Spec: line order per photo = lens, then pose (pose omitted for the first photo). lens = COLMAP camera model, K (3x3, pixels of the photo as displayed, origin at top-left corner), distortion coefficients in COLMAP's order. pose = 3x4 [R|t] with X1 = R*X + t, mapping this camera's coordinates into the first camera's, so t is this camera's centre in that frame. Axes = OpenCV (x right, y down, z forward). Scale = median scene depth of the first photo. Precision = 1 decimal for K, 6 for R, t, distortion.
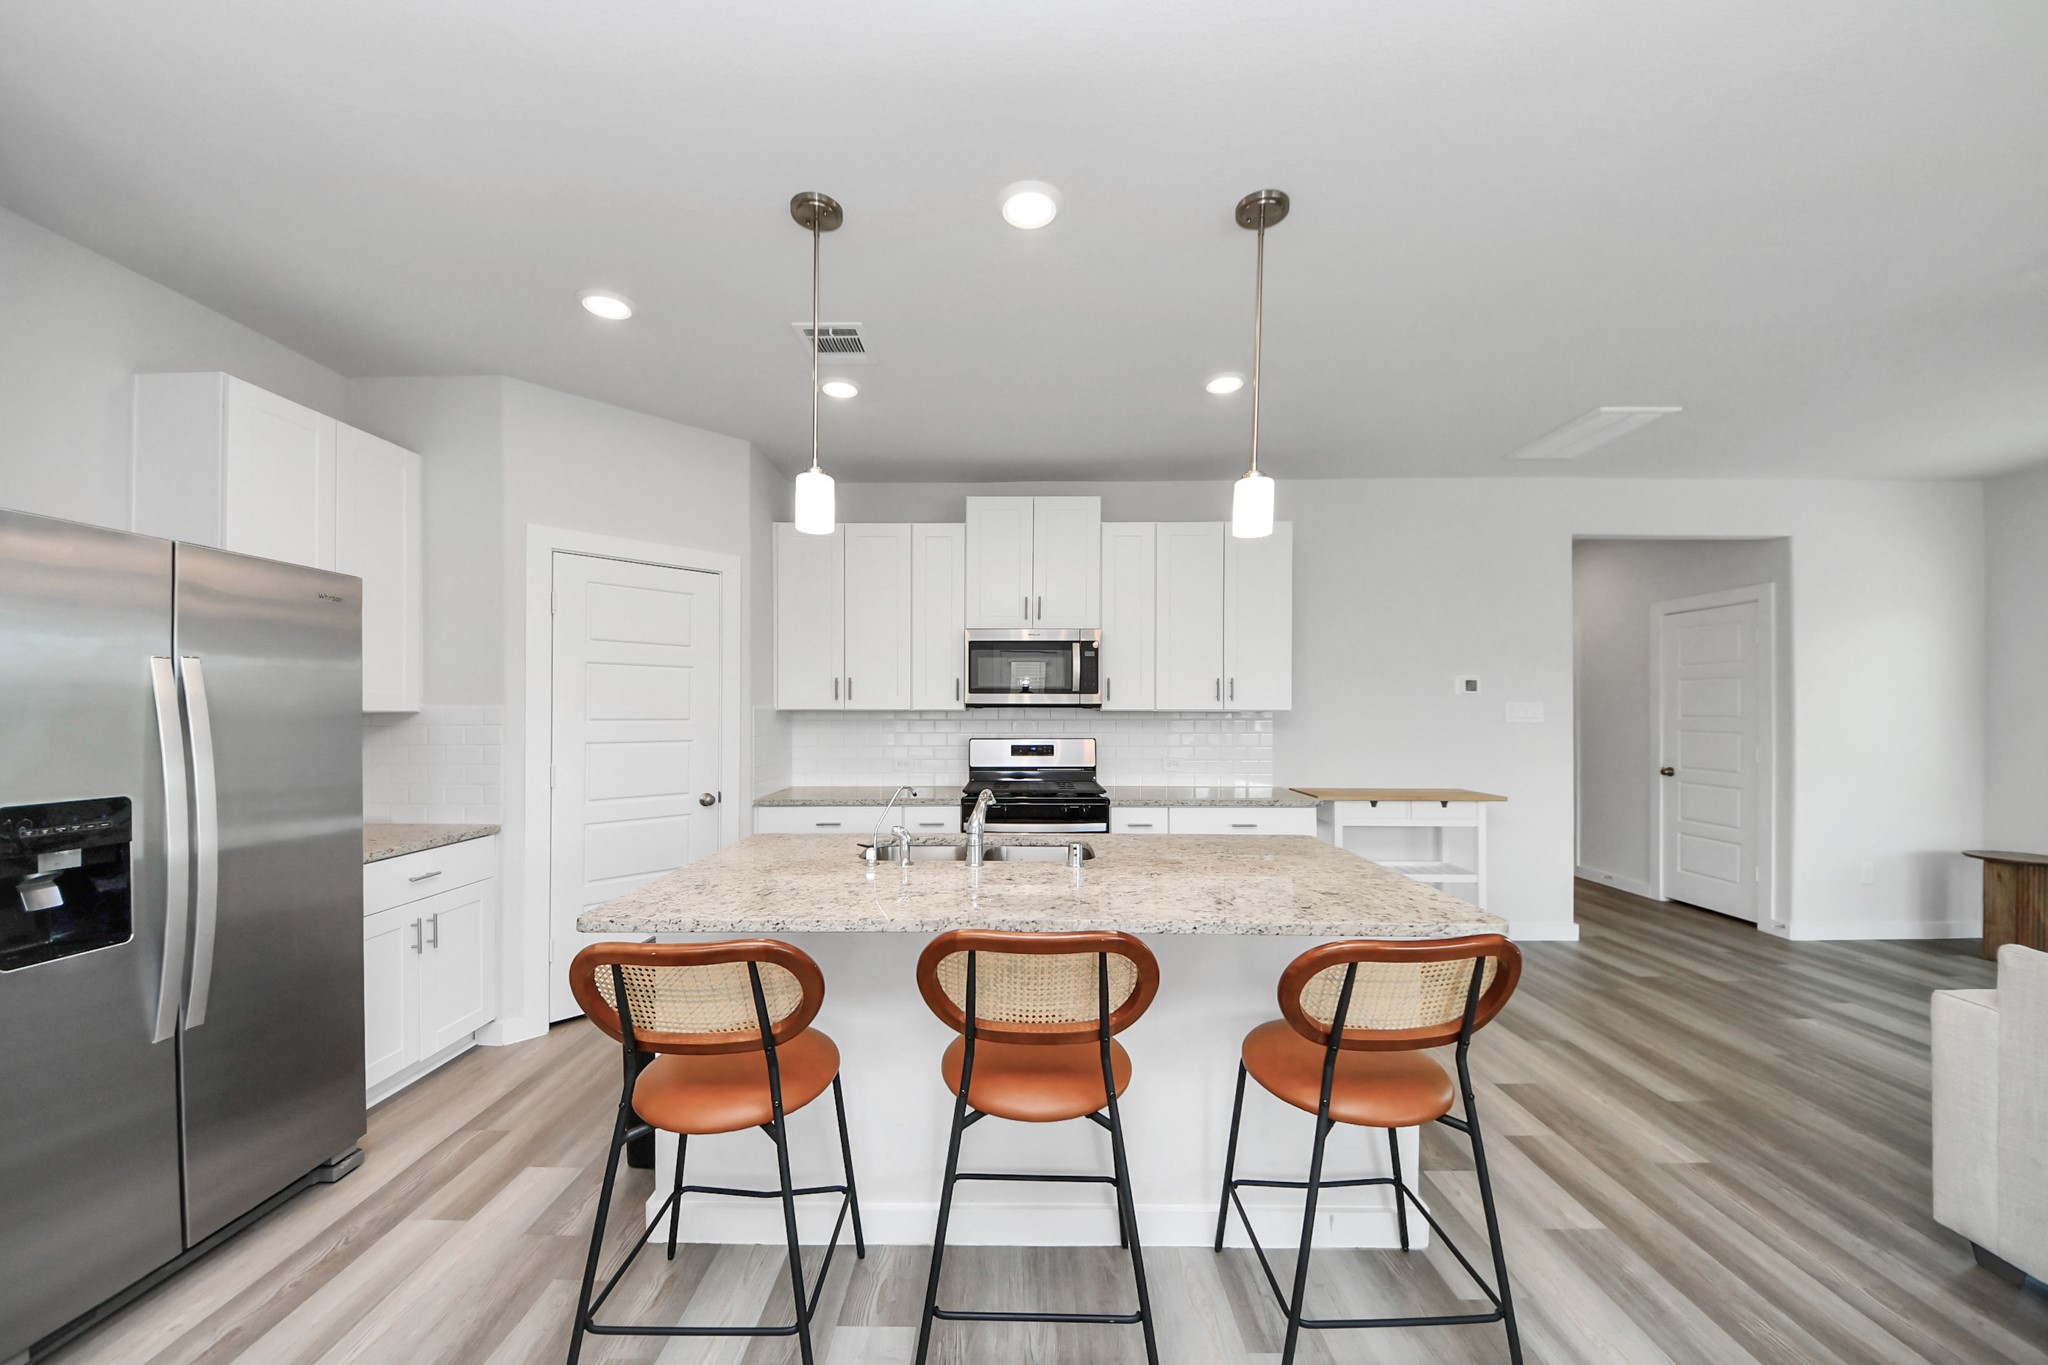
lens RADIAL K [[733.2, 0, 981.9], [0, 733.2, 696.7], [0, 0, 1]] dist [0.000365, -0.000375]
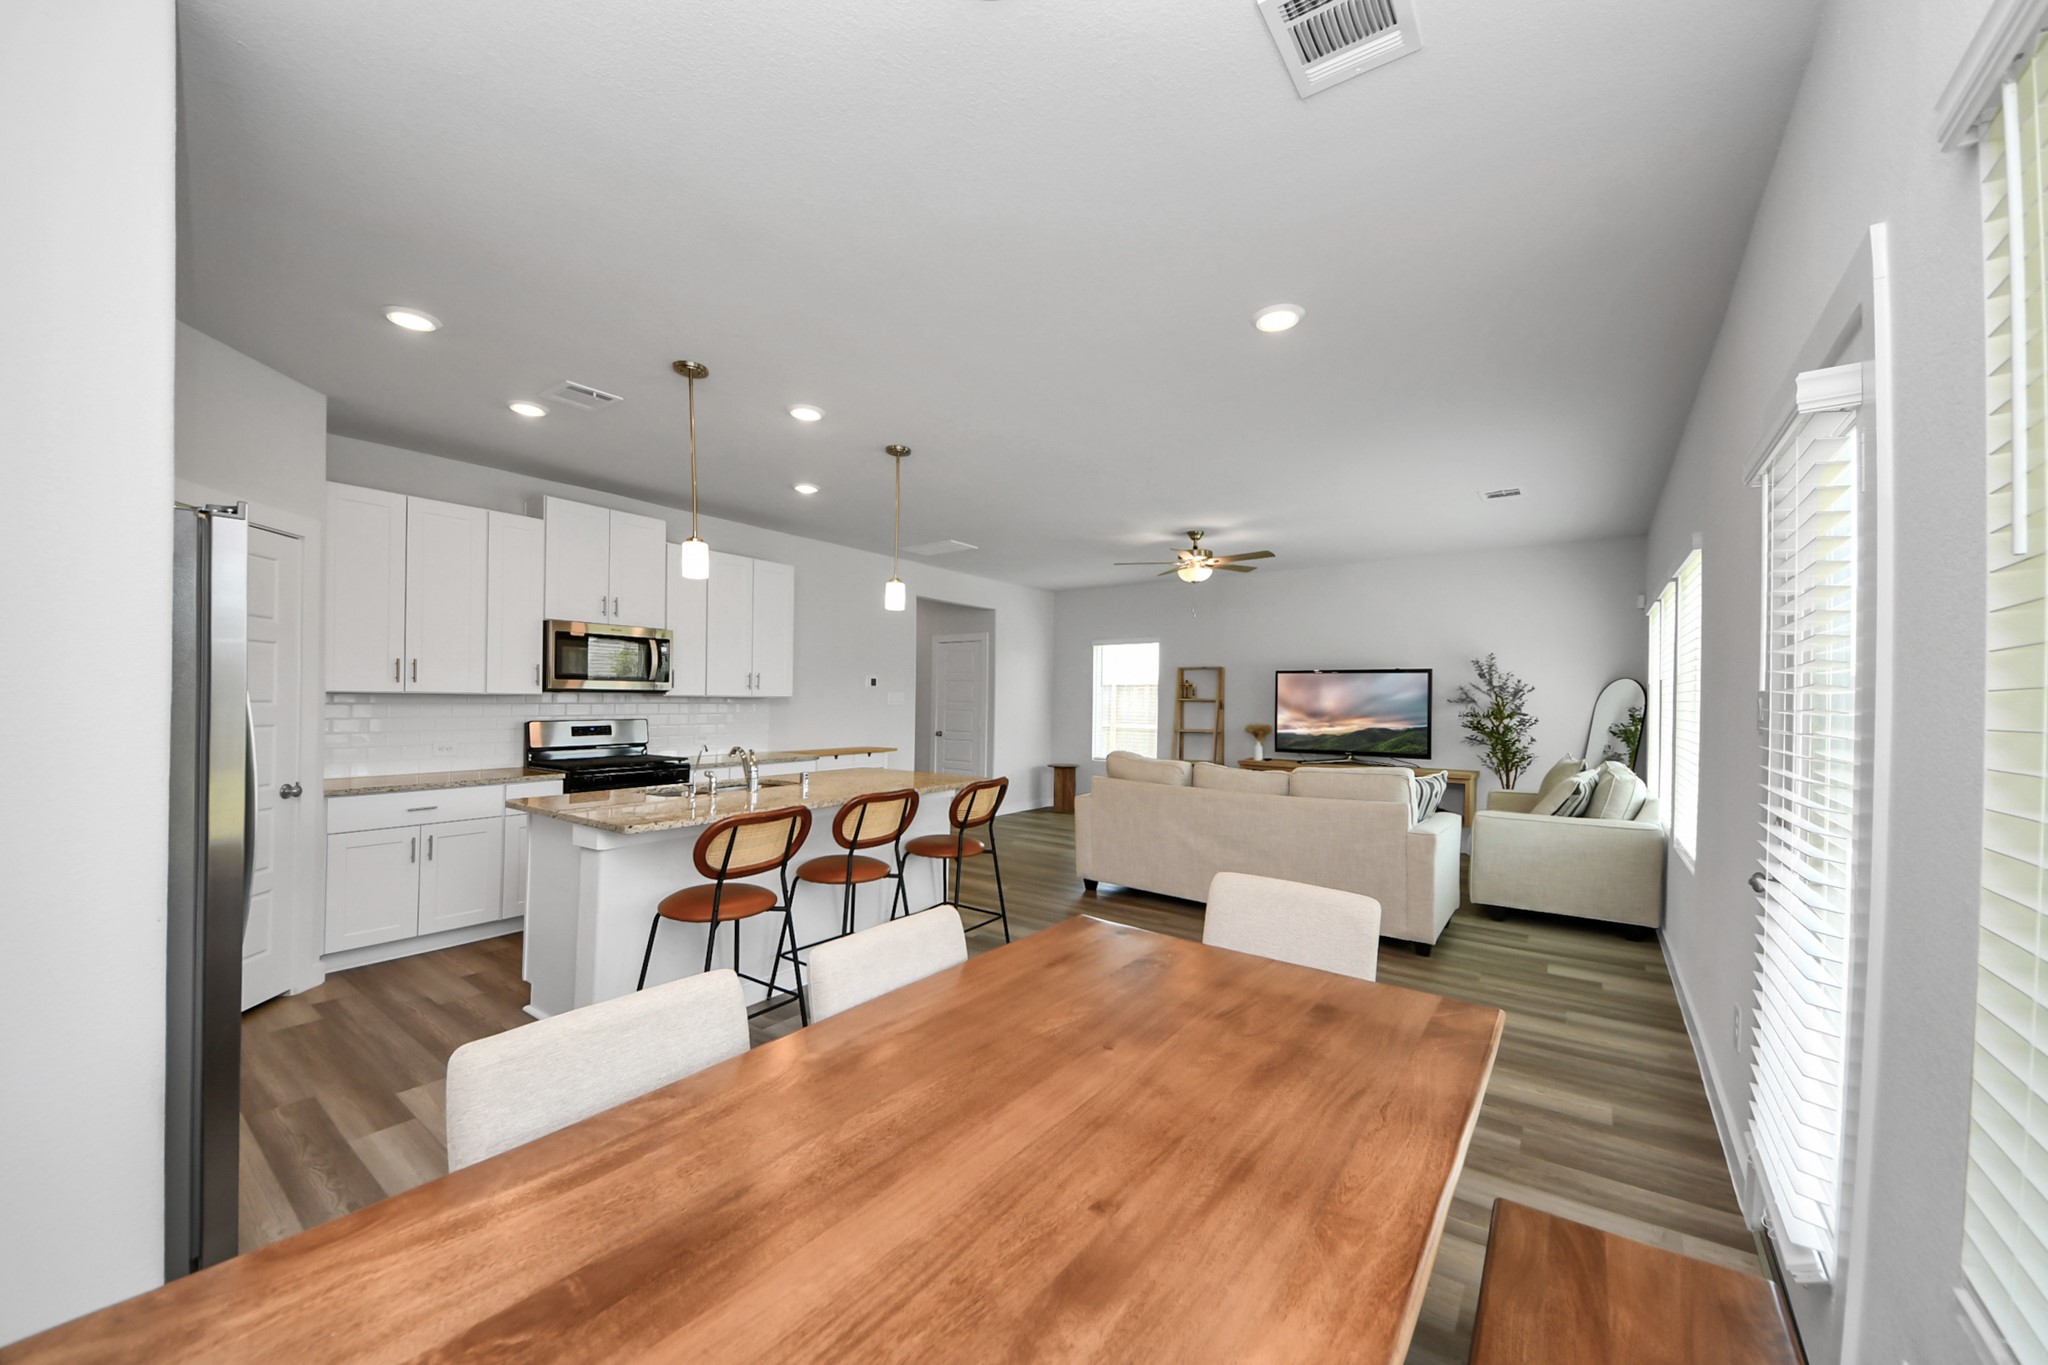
lens RADIAL K [[799.7, 0, 1012.5], [0, 799.7, 700.2], [0, 0, 1]] dist [0.000128, -0.000009]
pose [[0.578167, 0.004269, 0.815908, -0.589475], [-0.016219, 0.999849, 0.006263, 0.008535], [-0.815757, -0.016854, 0.578148, -0.248697]]
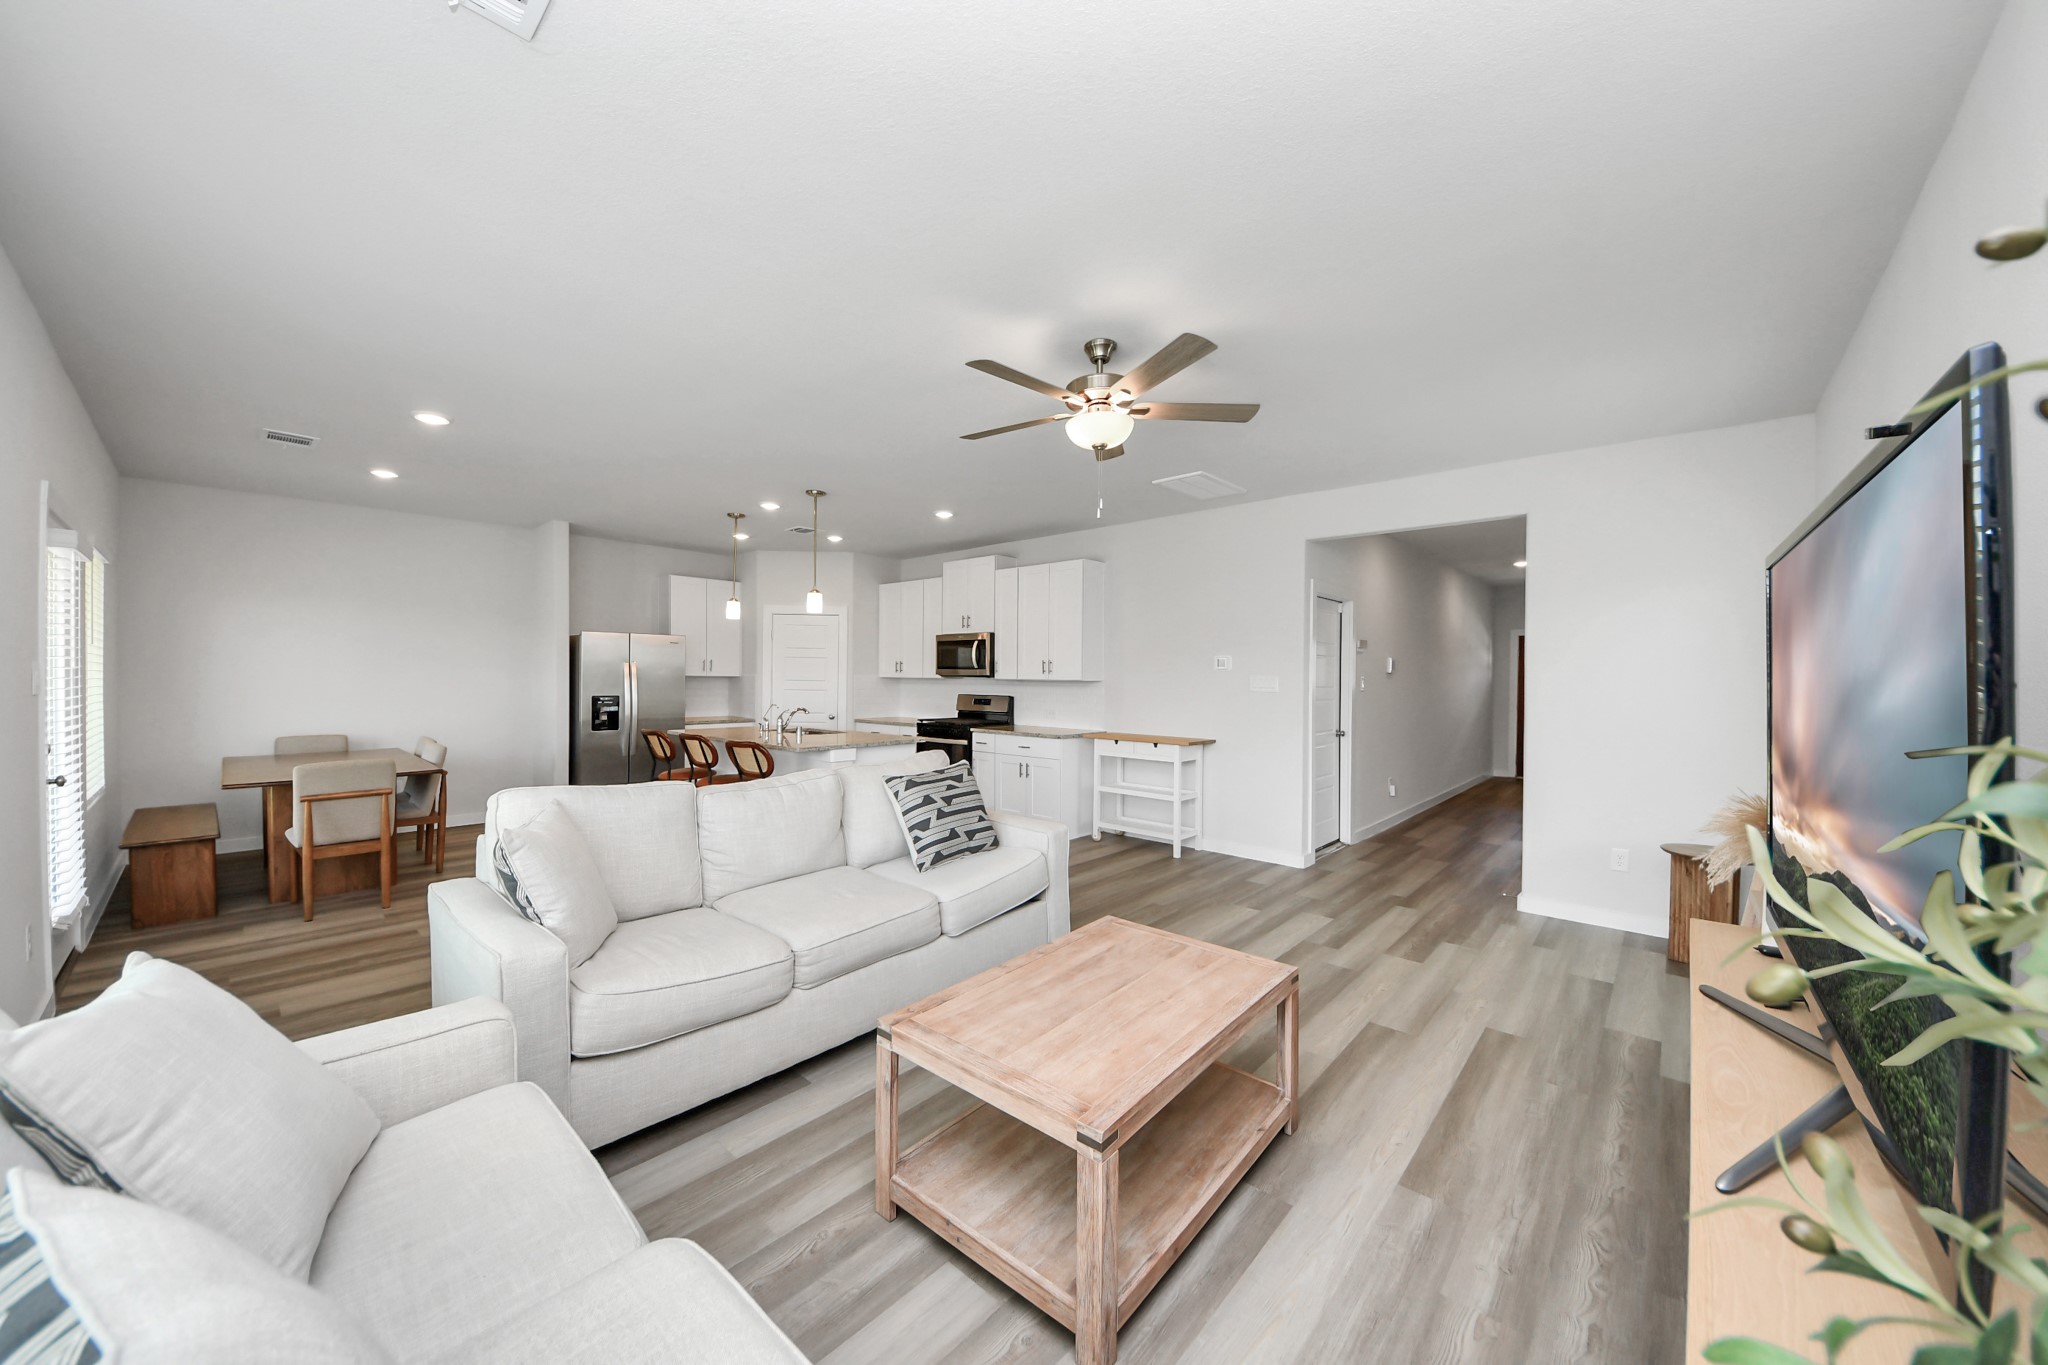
lens RADIAL K [[733.2, 0, 1023.2], [0, 733.2, 675.9], [0, 0, 1]] dist [0.000365, -0.000375]
pose [[0.761943, 0.005812, -0.647618, 1.341875], [-0.002213, 0.999977, 0.006371, -0.000825], [0.647640, -0.003421, 0.761939, -0.274048]]
